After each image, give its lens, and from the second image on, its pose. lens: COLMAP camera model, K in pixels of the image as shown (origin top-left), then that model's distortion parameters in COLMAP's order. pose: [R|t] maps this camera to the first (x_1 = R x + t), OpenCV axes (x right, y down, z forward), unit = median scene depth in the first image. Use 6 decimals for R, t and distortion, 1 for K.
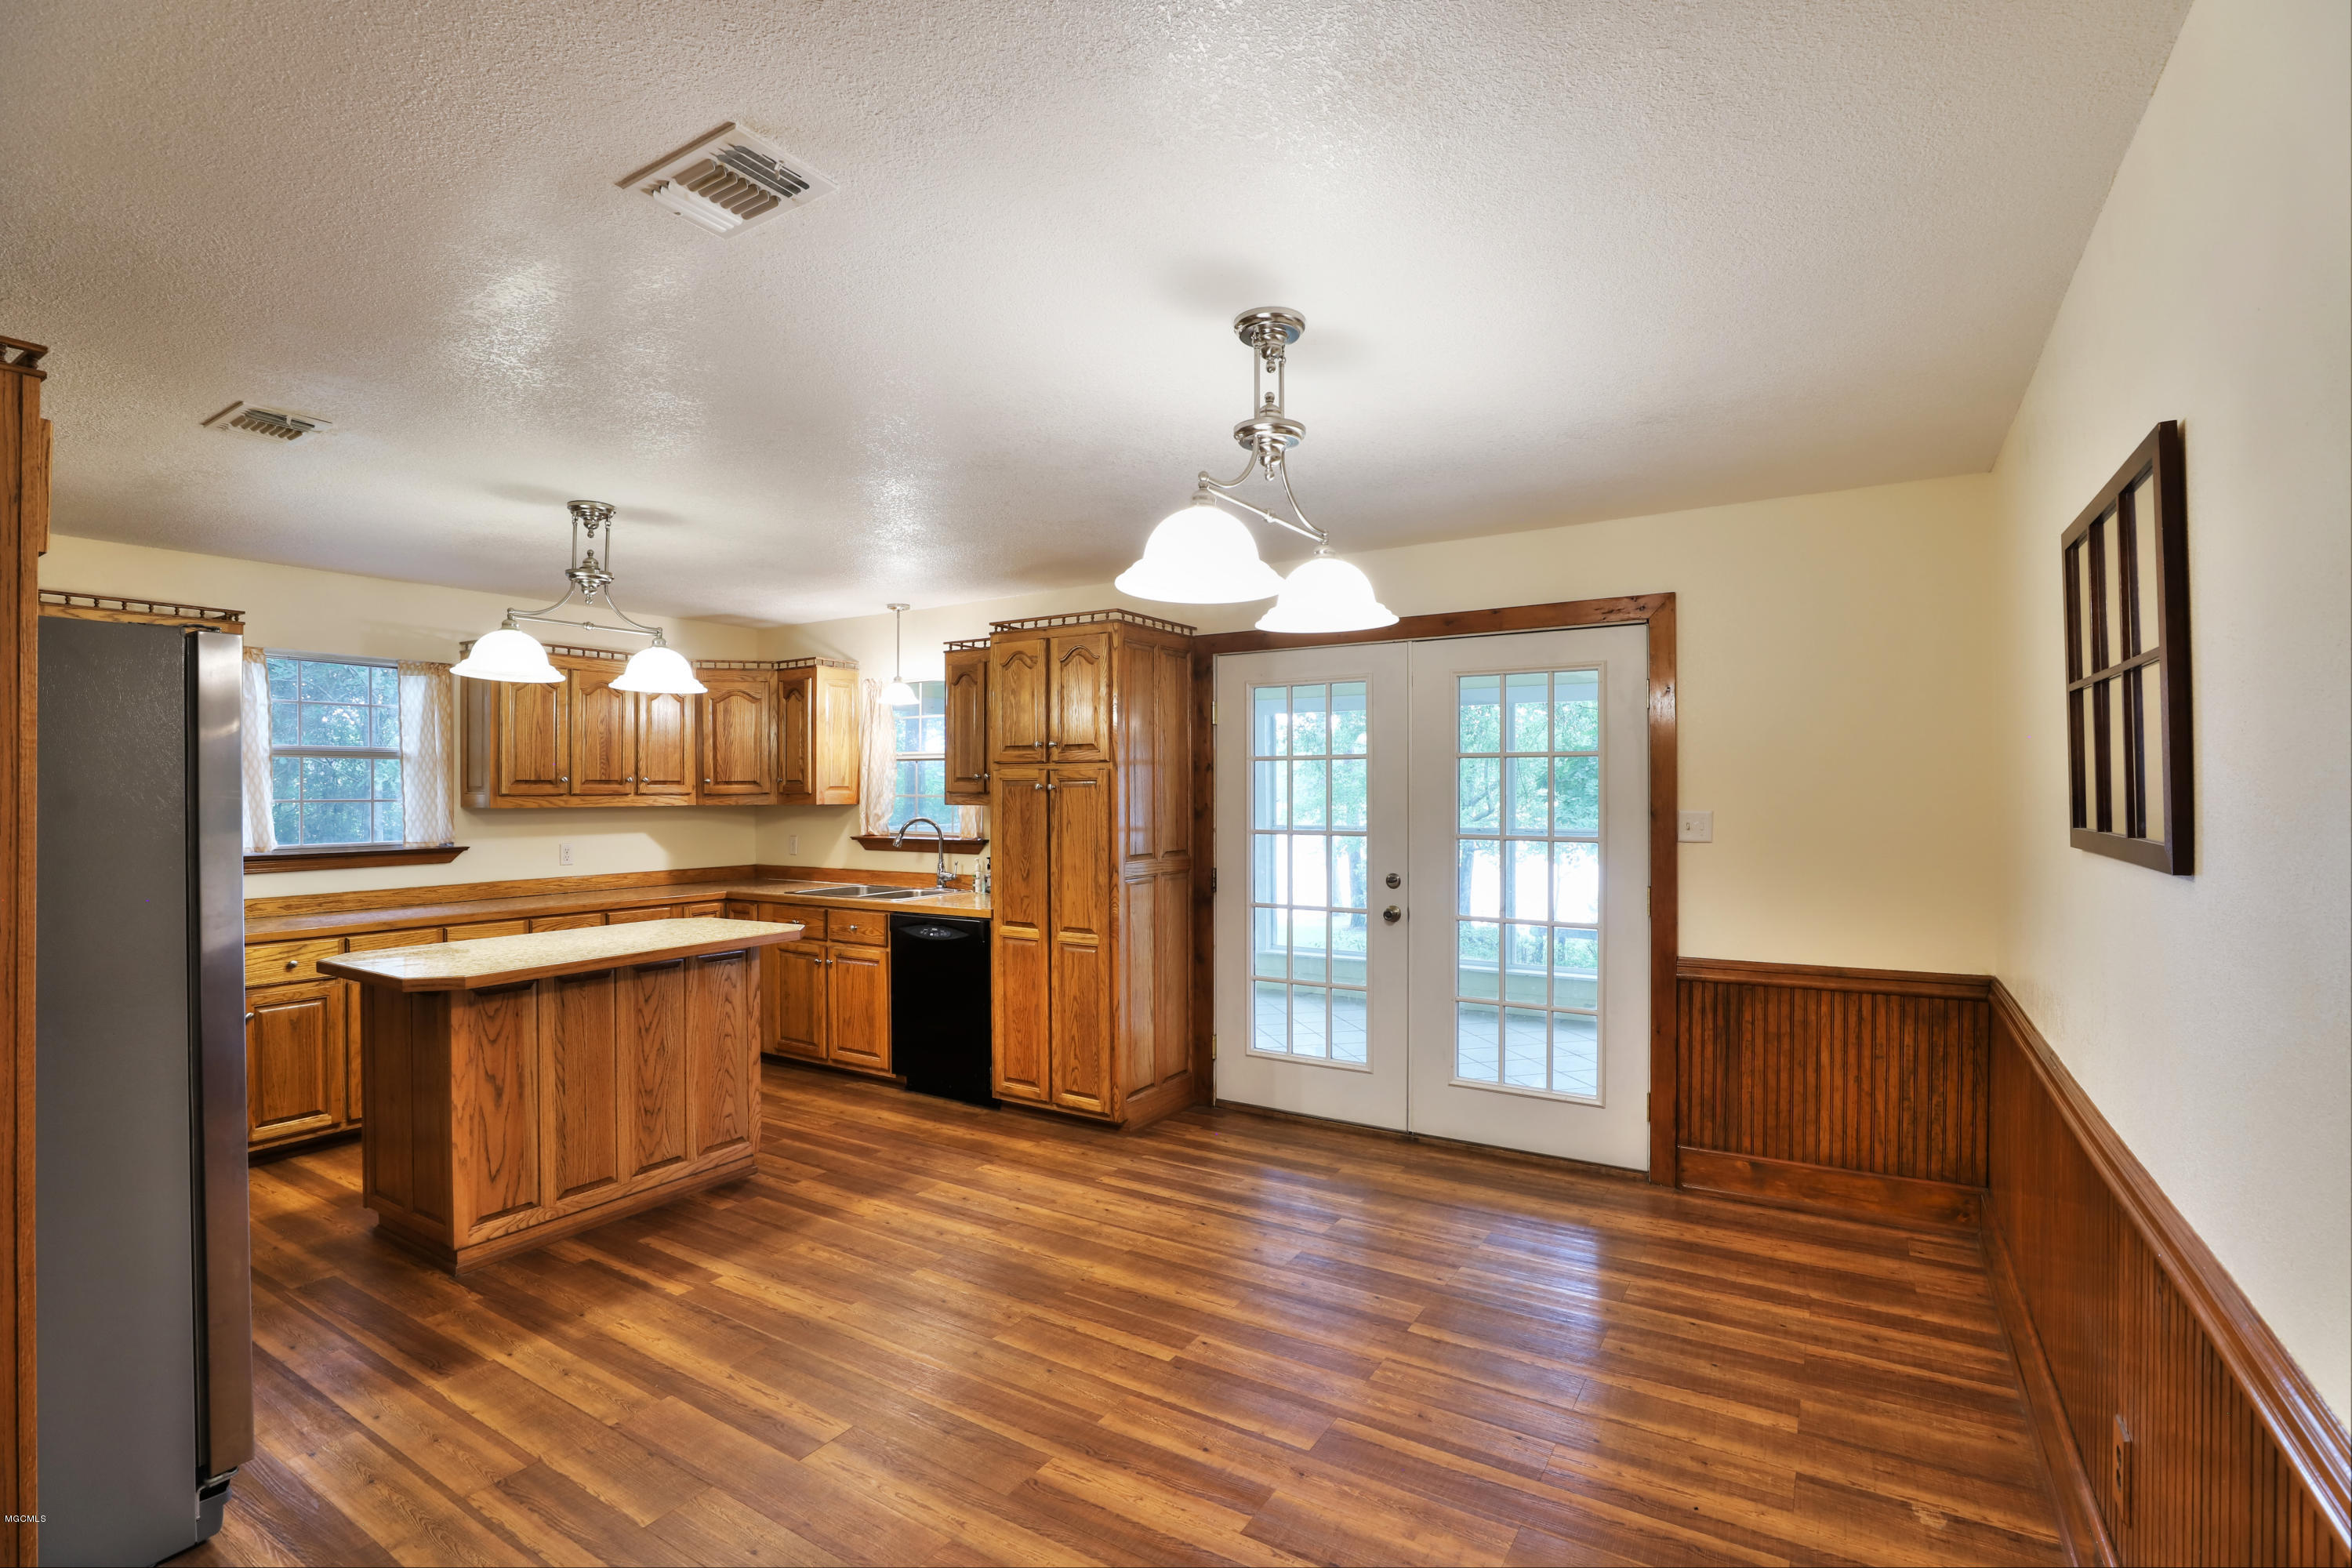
lens RADIAL K [[1072.5, 0, 1186.1], [0, 1072.5, 782.9], [0, 0, 1]] dist [-0.042536, 0.012480]
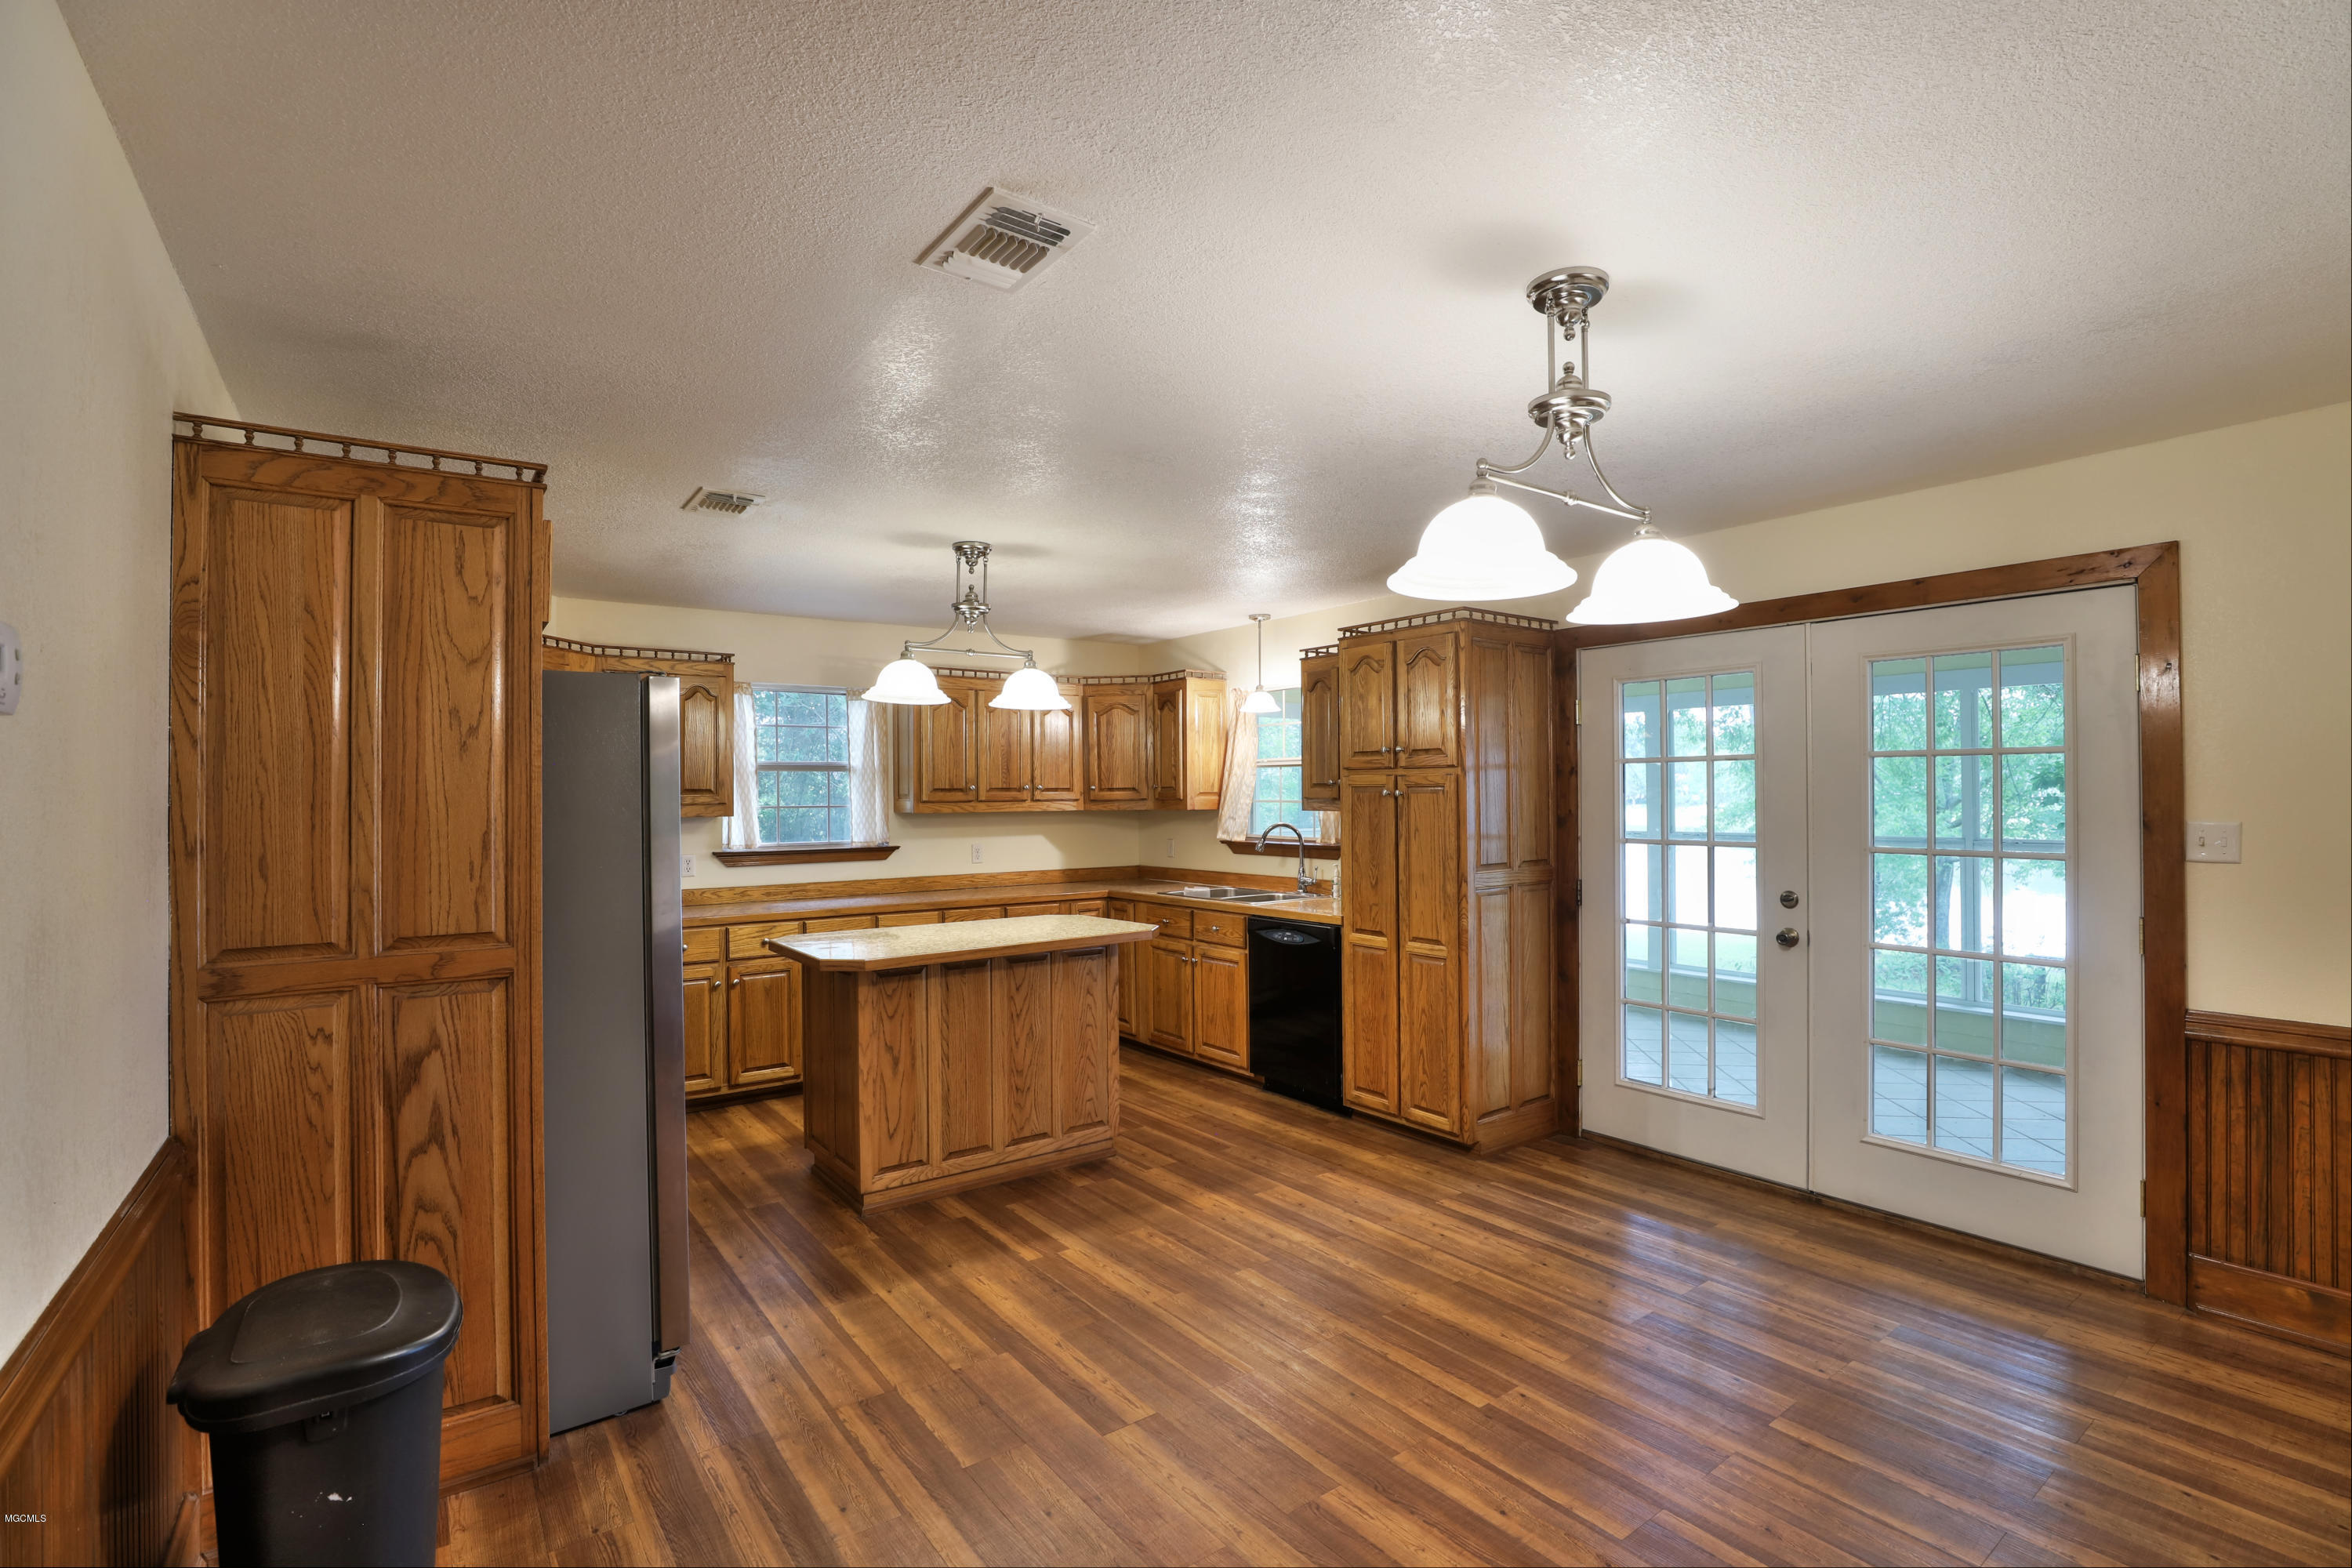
lens RADIAL K [[1072.5, 0, 1190.7], [0, 1072.5, 783.5], [0, 0, 1]] dist [-0.042536, 0.012480]
pose [[0.931108, -0.006956, -0.364676, 0.065209], [0.006625, 0.999976, -0.002157, -0.005094], [0.364682, -0.000407, 0.931132, 0.026531]]
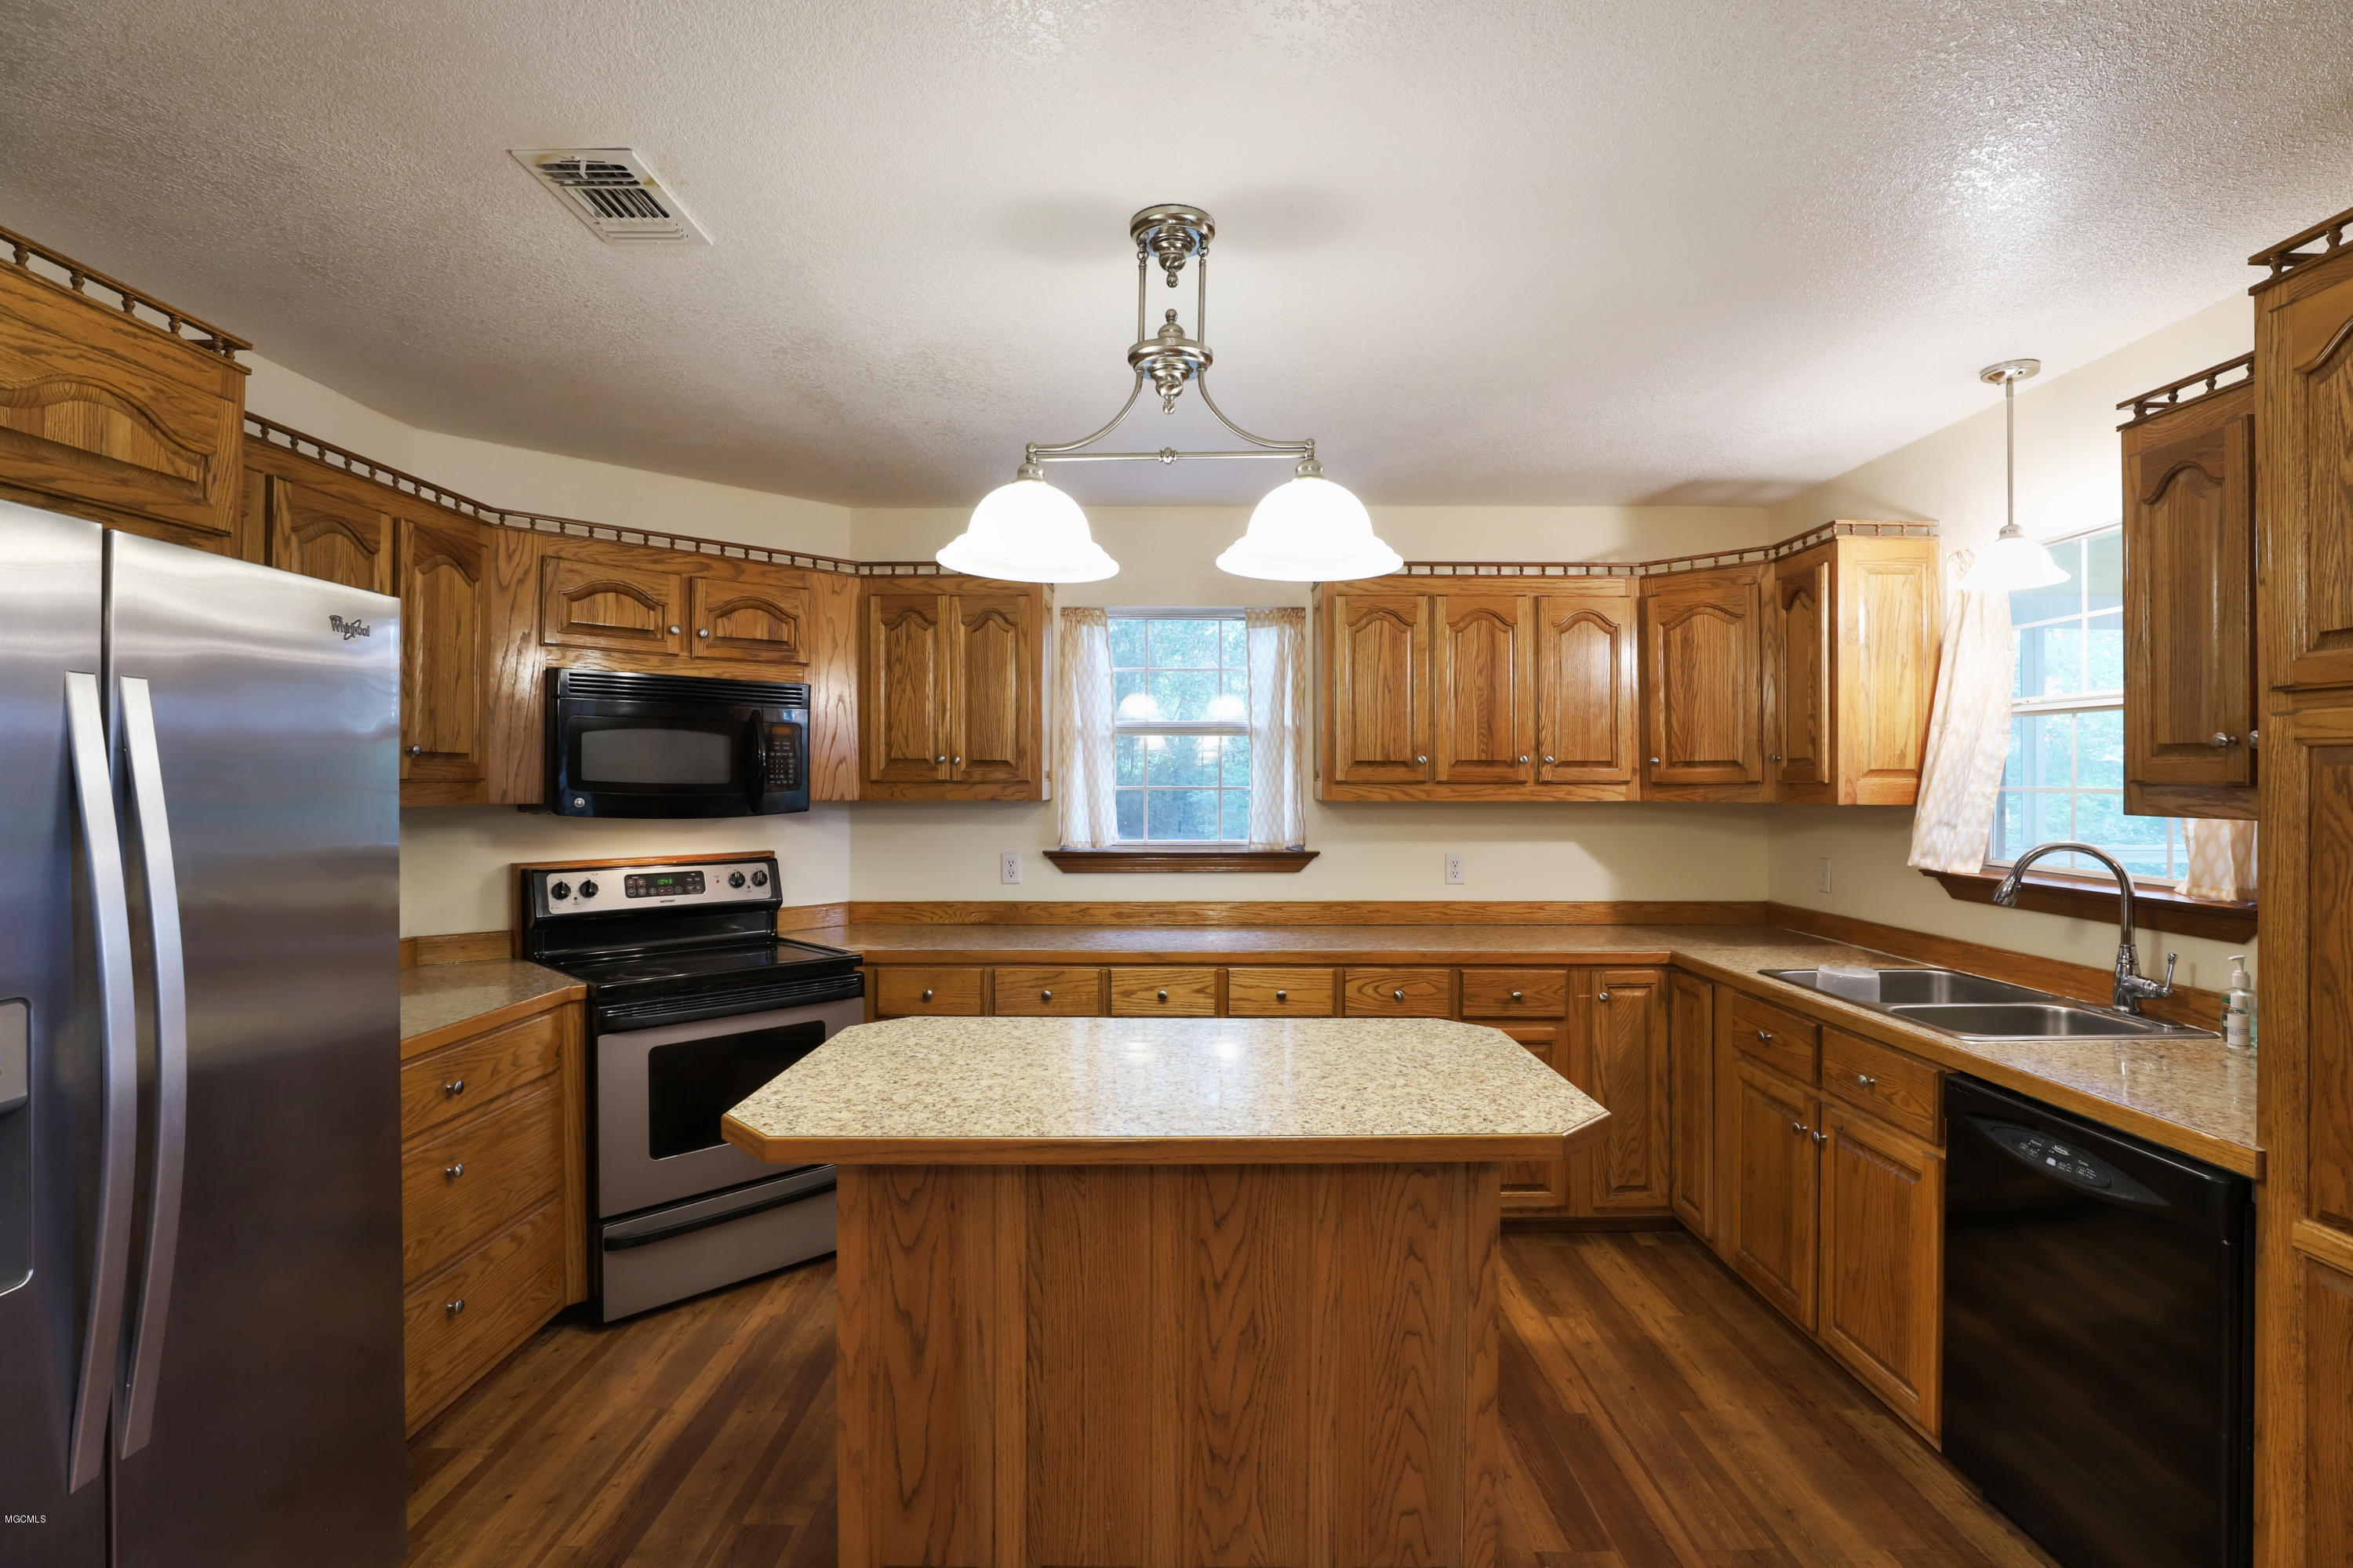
lens RADIAL K [[1073.0, 0, 1219.5], [0, 1073.0, 773.0], [0, 0, 1]] dist [-0.042536, 0.012480]
pose [[0.527762, -0.000054, -0.849392, -0.105464], [0.002218, 0.999997, 0.001315, 0.005332], [0.849389, -0.002578, 0.527760, 0.730542]]
